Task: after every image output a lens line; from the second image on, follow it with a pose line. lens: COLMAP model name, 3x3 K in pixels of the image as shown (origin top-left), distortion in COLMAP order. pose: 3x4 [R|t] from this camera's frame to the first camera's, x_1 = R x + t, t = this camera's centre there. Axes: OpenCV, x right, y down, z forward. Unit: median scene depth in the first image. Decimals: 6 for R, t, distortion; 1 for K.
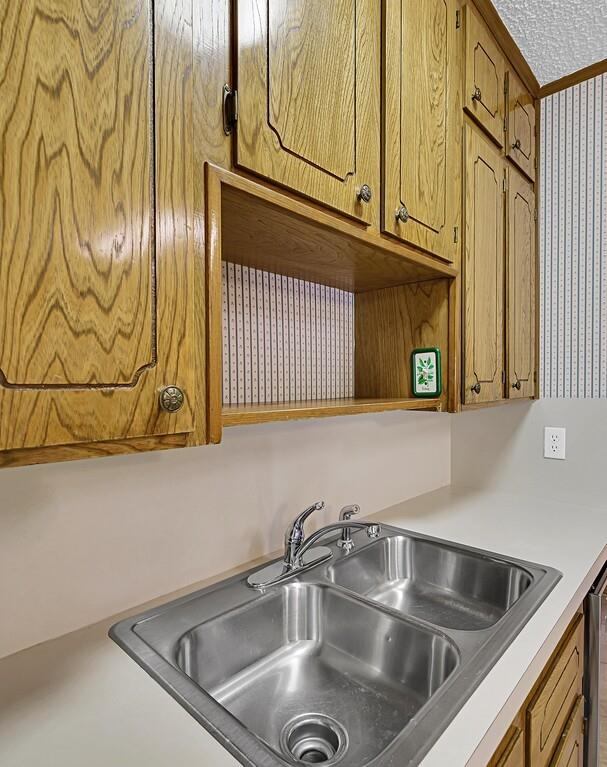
lens RADIAL K [[434.5, 0, 303.5], [0, 434.5, 383.5], [0, 0, 1]] dist [0.002642, 0.000730]
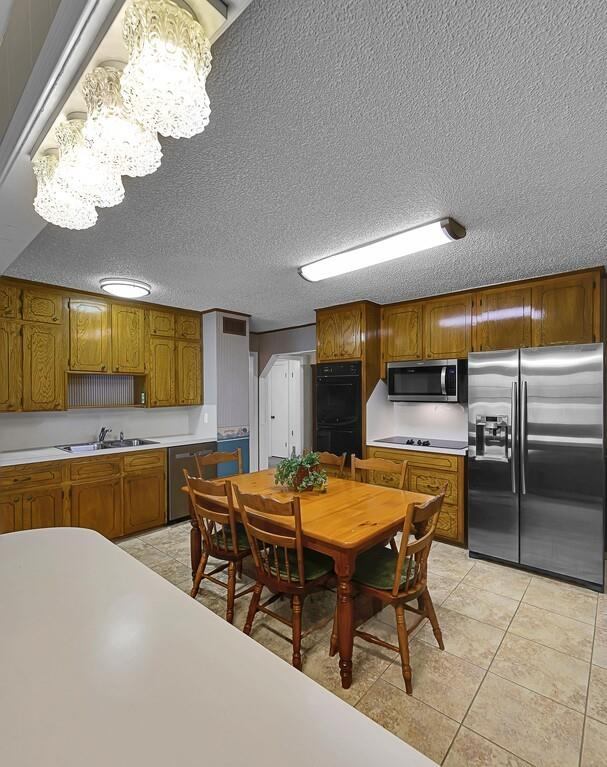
lens RADIAL K [[359.2, 0, 311.1], [0, 359.2, 394.2], [0, 0, 1]] dist [-0.000989, -0.000096]
pose [[0.998923, -0.008316, 0.045649, 1.734422], [0.008601, 0.999945, -0.006064, -0.030827], [-0.045596, 0.006450, 0.998939, -2.473165]]
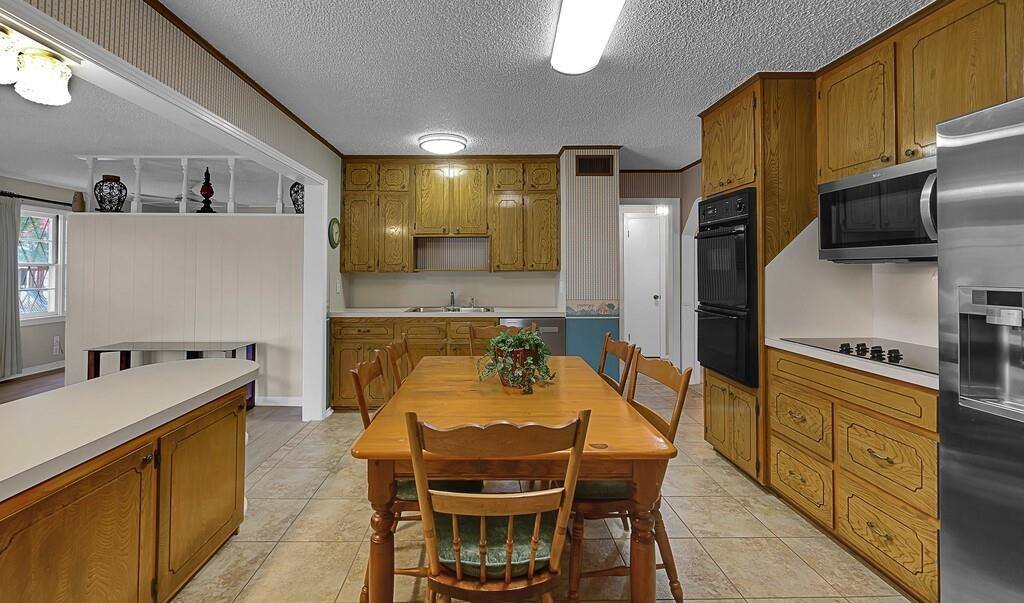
lens RADIAL K [[446.2, 0, 493.2], [0, 446.2, 261.4], [0, 0, 1]] dist [-0.000456, -0.000593]
pose [[0.698474, -0.020628, -0.715338, 3.064819], [-0.001044, 0.999554, -0.029843, 0.084710], [0.715634, 0.021591, 0.698141, -1.636299]]
